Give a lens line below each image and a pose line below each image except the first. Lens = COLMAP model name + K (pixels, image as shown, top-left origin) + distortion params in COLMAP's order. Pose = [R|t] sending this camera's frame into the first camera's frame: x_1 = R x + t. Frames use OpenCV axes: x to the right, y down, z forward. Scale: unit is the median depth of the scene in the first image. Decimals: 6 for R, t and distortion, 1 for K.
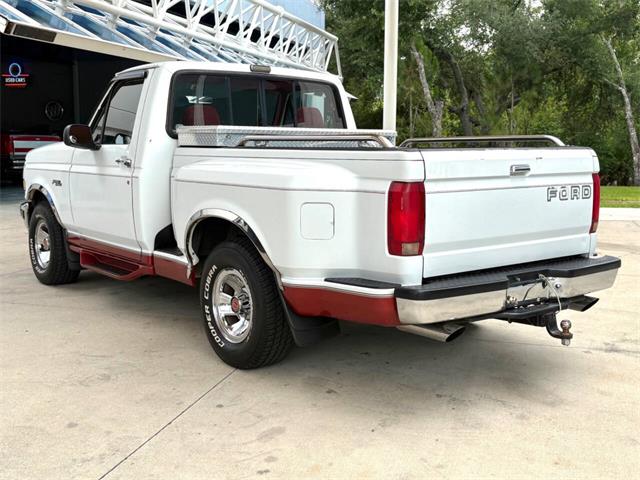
lens RADIAL K [[742.6, 0, 320.0], [0, 742.6, 240.0], [0, 0, 1]] dist [0.116055, -0.214797]
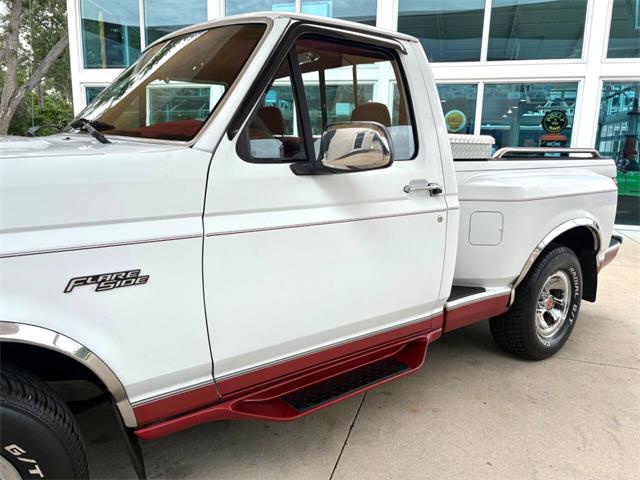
lens RADIAL K [[488.7, 0, 320.0], [0, 488.7, 240.0], [0, 0, 1]] dist [0.019122, -0.001521]
pose [[0.010031, -0.194839, 0.980784, -0.731675], [0.110454, 0.975047, 0.192569, -0.164456], [-0.993831, 0.106400, 0.031302, 1.173775]]
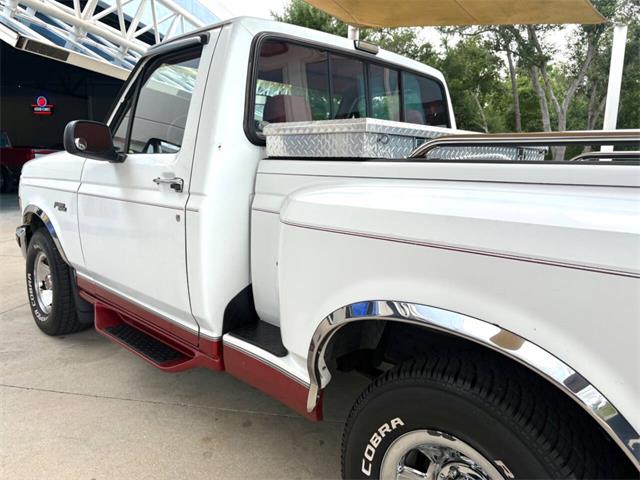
lens RADIAL K [[488.7, 0, 320.0], [0, 488.7, 240.0], [0, 0, 1]] dist [0.019122, -0.001521]
pose [[0.992707, 0.000158, 0.120553, -0.205716], [-0.003647, 0.999581, 0.028724, -0.076120], [-0.120498, -0.028954, 0.992291, 0.647360]]
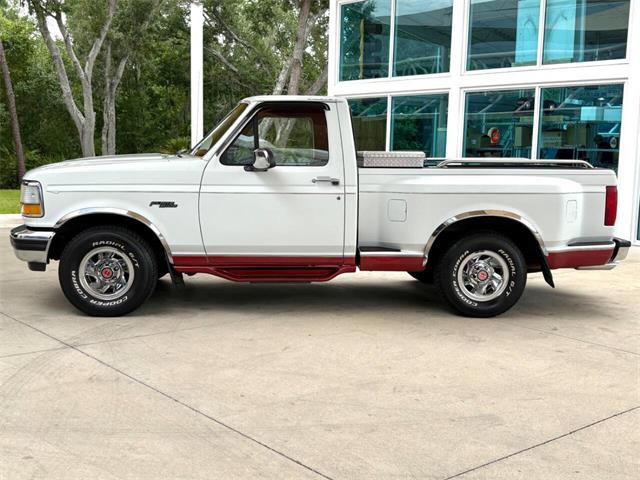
lens RADIAL K [[791.2, 0, 320.0], [0, 791.2, 240.0], [0, 0, 1]] dist [0.228334, -0.743148]
pose [[0.559592, -0.089836, 0.823885, -1.424331], [0.096000, 0.994442, 0.043229, -0.073010], [-0.823190, 0.054902, 0.565106, 0.333103]]
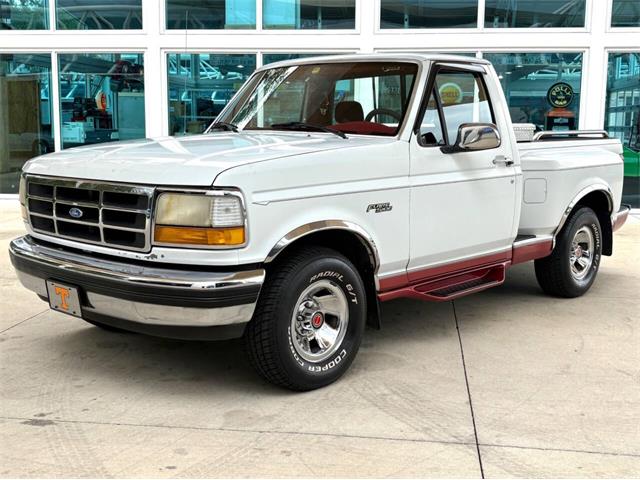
lens RADIAL K [[772.5, 0, 320.0], [0, 772.5, 240.0], [0, 0, 1]] dist [0.170774, -0.624173]
pose [[-0.147281, -0.156476, 0.976639, -1.331109], [0.122320, 0.976946, 0.174971, -0.228774], [-0.981502, 0.145232, -0.124746, 1.492721]]
